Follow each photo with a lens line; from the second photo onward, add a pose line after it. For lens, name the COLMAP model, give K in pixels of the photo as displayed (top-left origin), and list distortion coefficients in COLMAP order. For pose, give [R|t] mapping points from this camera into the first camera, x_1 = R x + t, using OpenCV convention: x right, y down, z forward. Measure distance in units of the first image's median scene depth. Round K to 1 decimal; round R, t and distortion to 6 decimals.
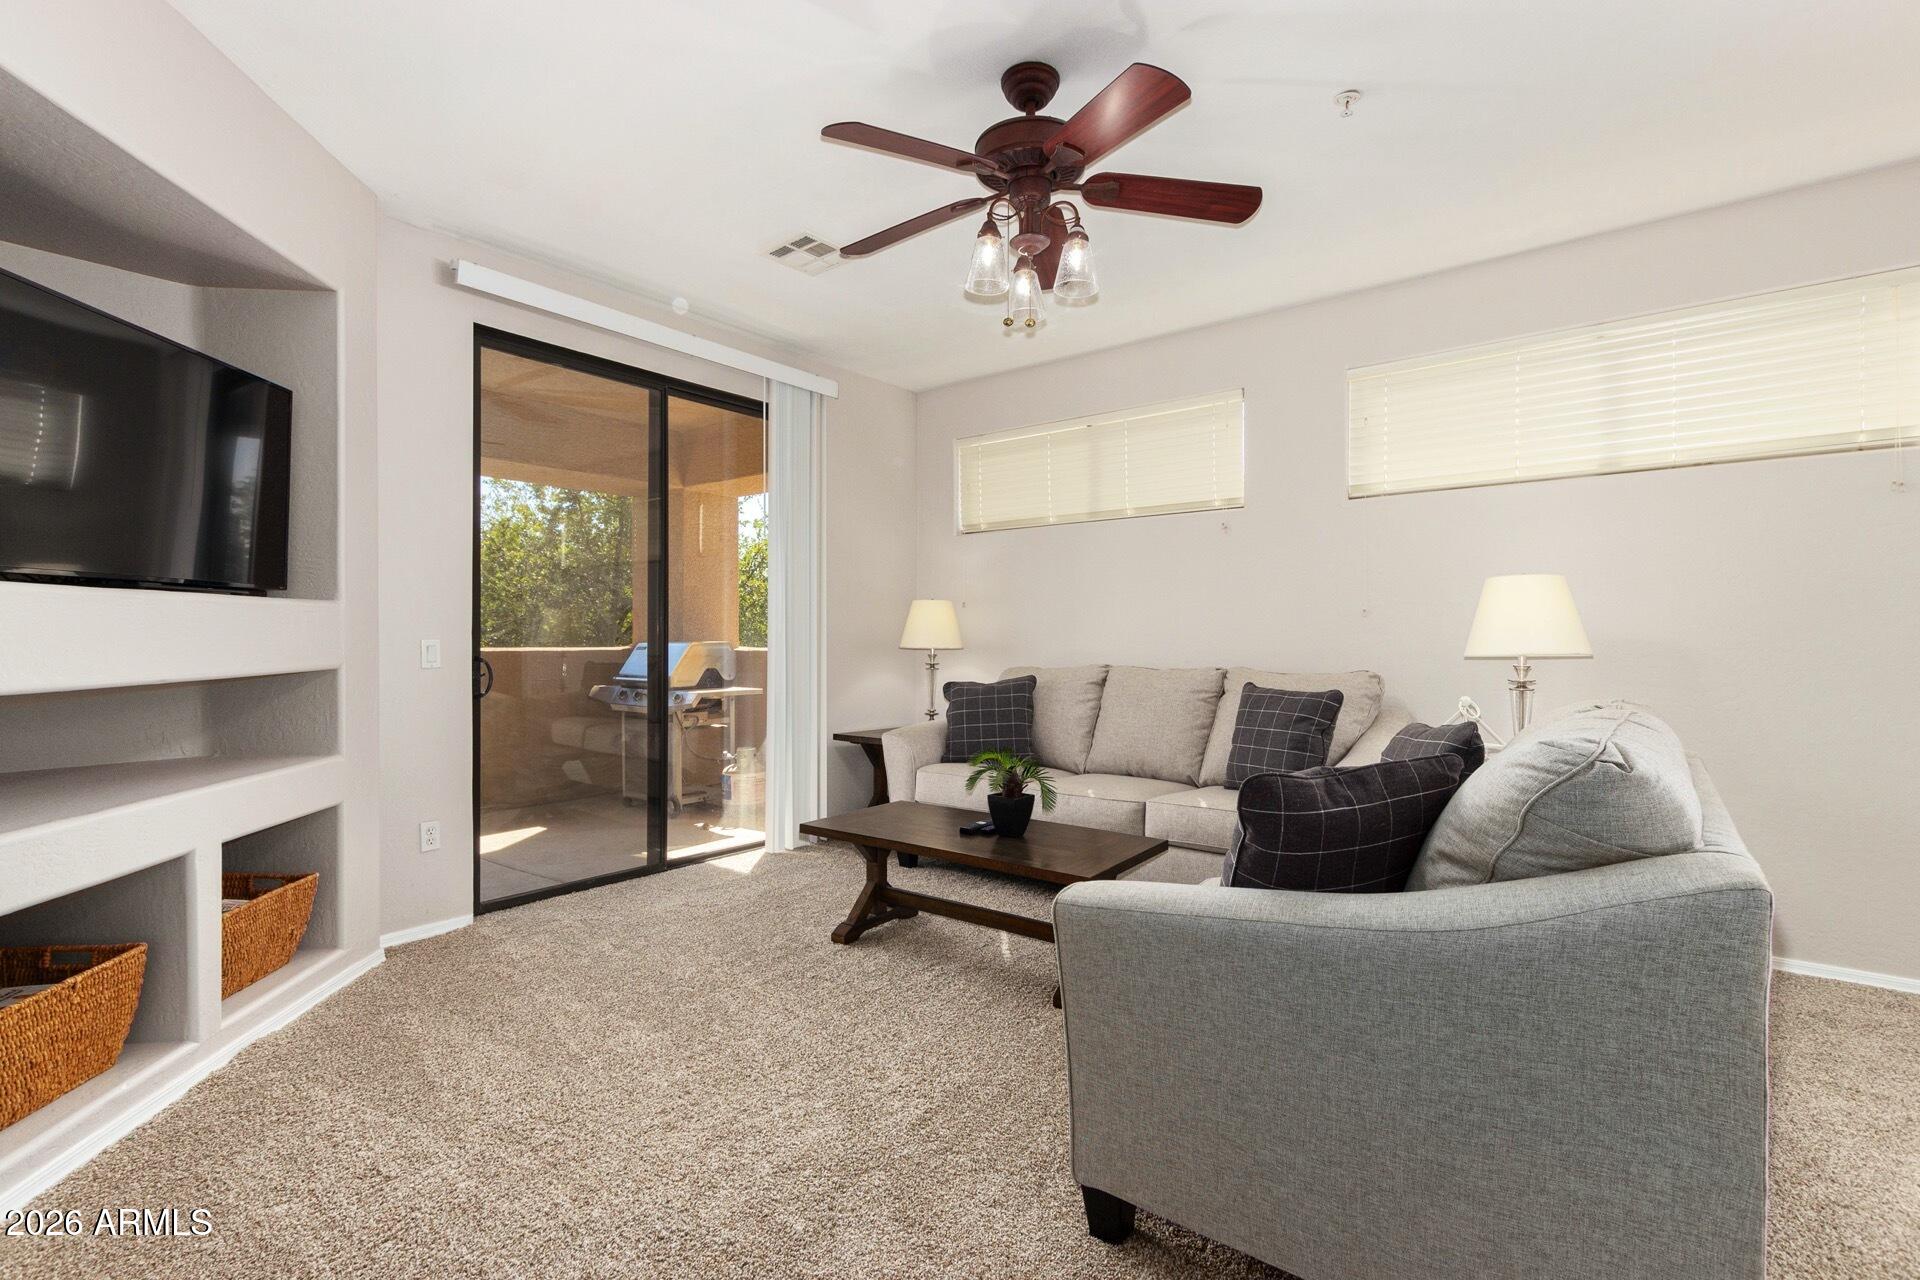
lens RADIAL K [[857.1, 0, 960.0], [0, 857.1, 640.0], [0, 0, 1]] dist [-0.001027, -0.000196]
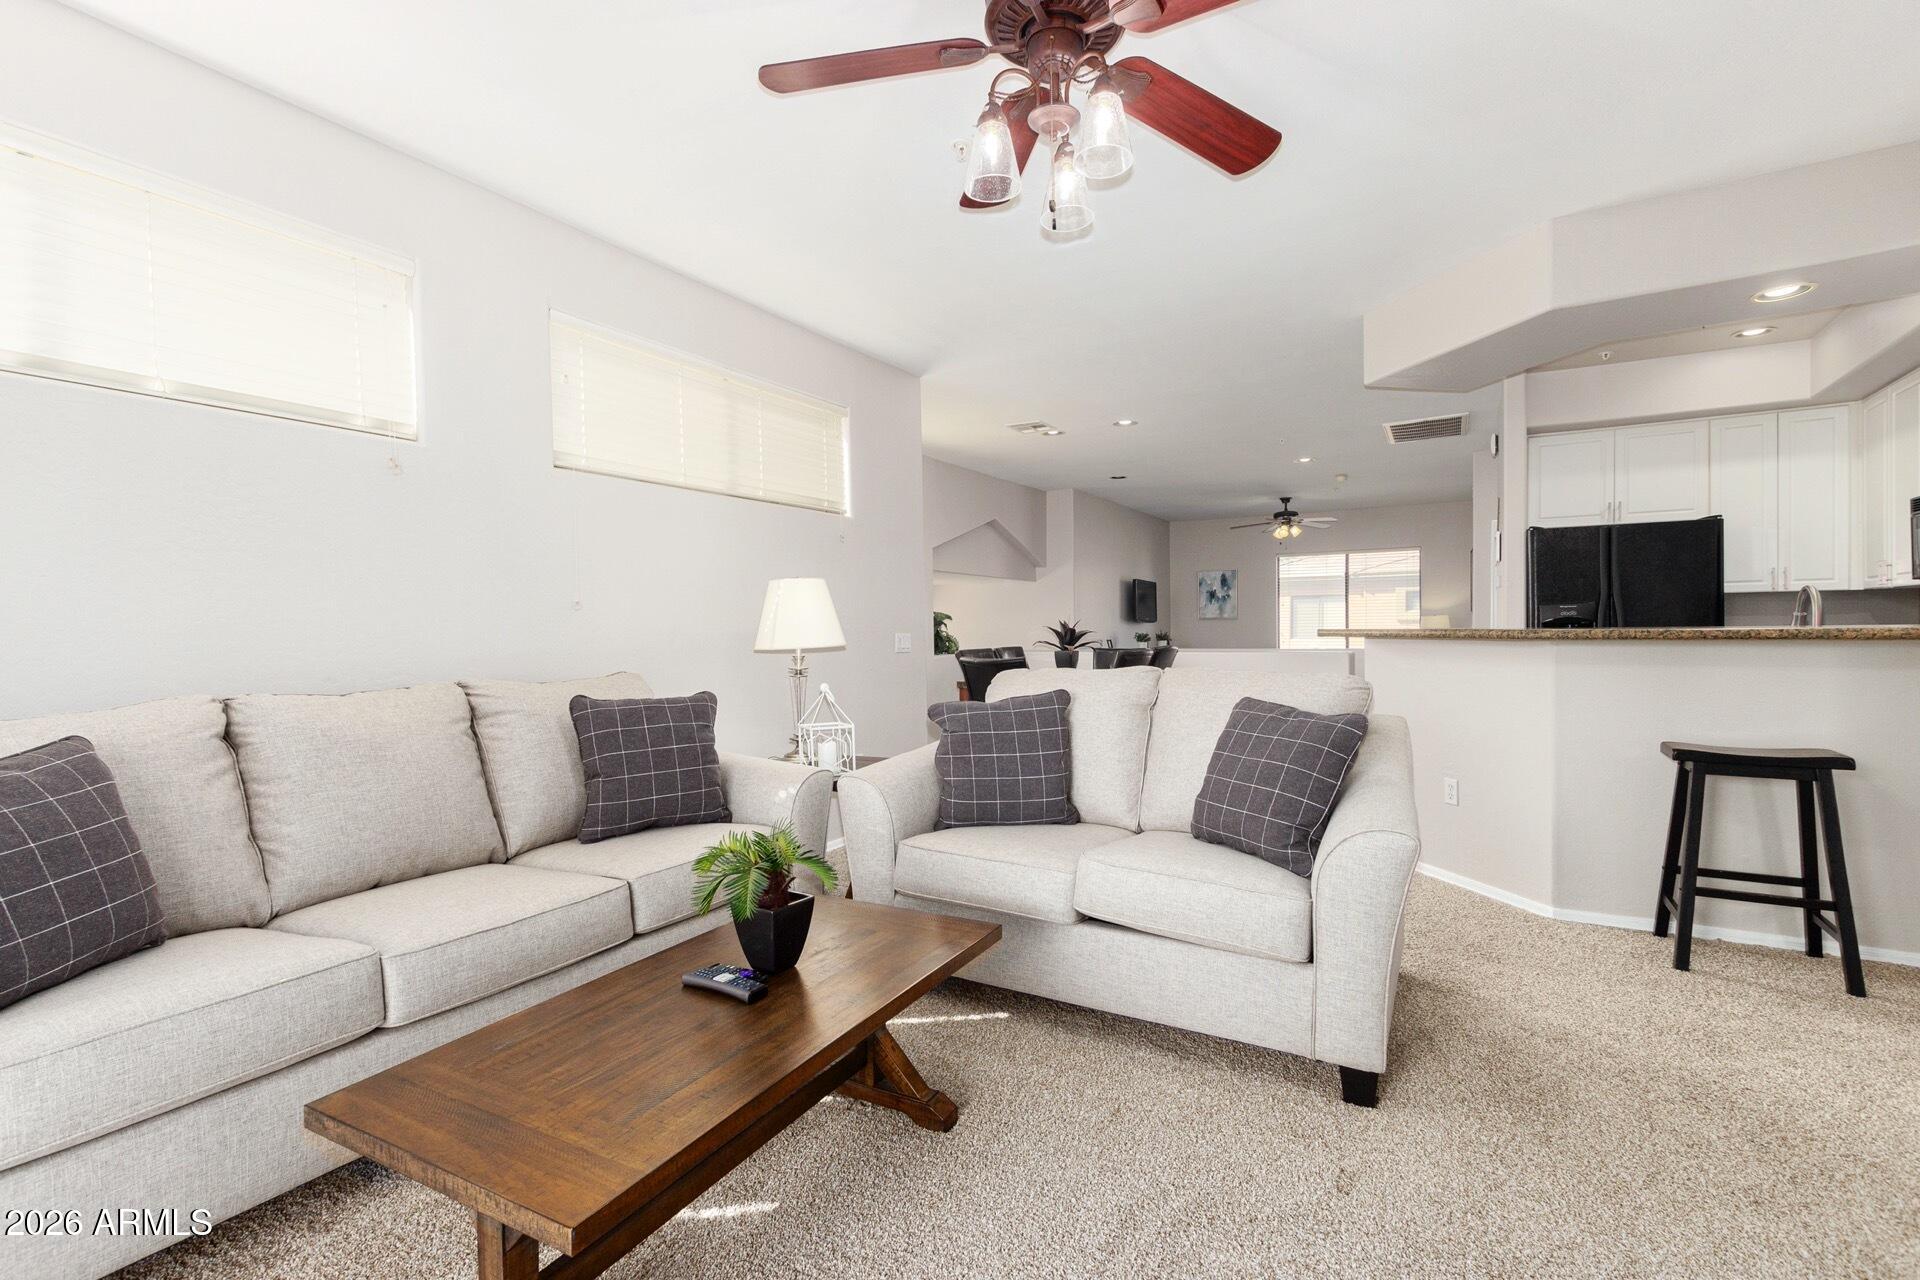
lens RADIAL K [[857.1, 0, 960.0], [0, 857.1, 640.0], [0, 0, 1]] dist [-0.001027, -0.000196]
pose [[-0.116712, -0.011943, 0.993094, -0.446247], [0.011549, 0.999844, 0.013381, -0.004818], [-0.993099, 0.013031, -0.116556, 0.779085]]
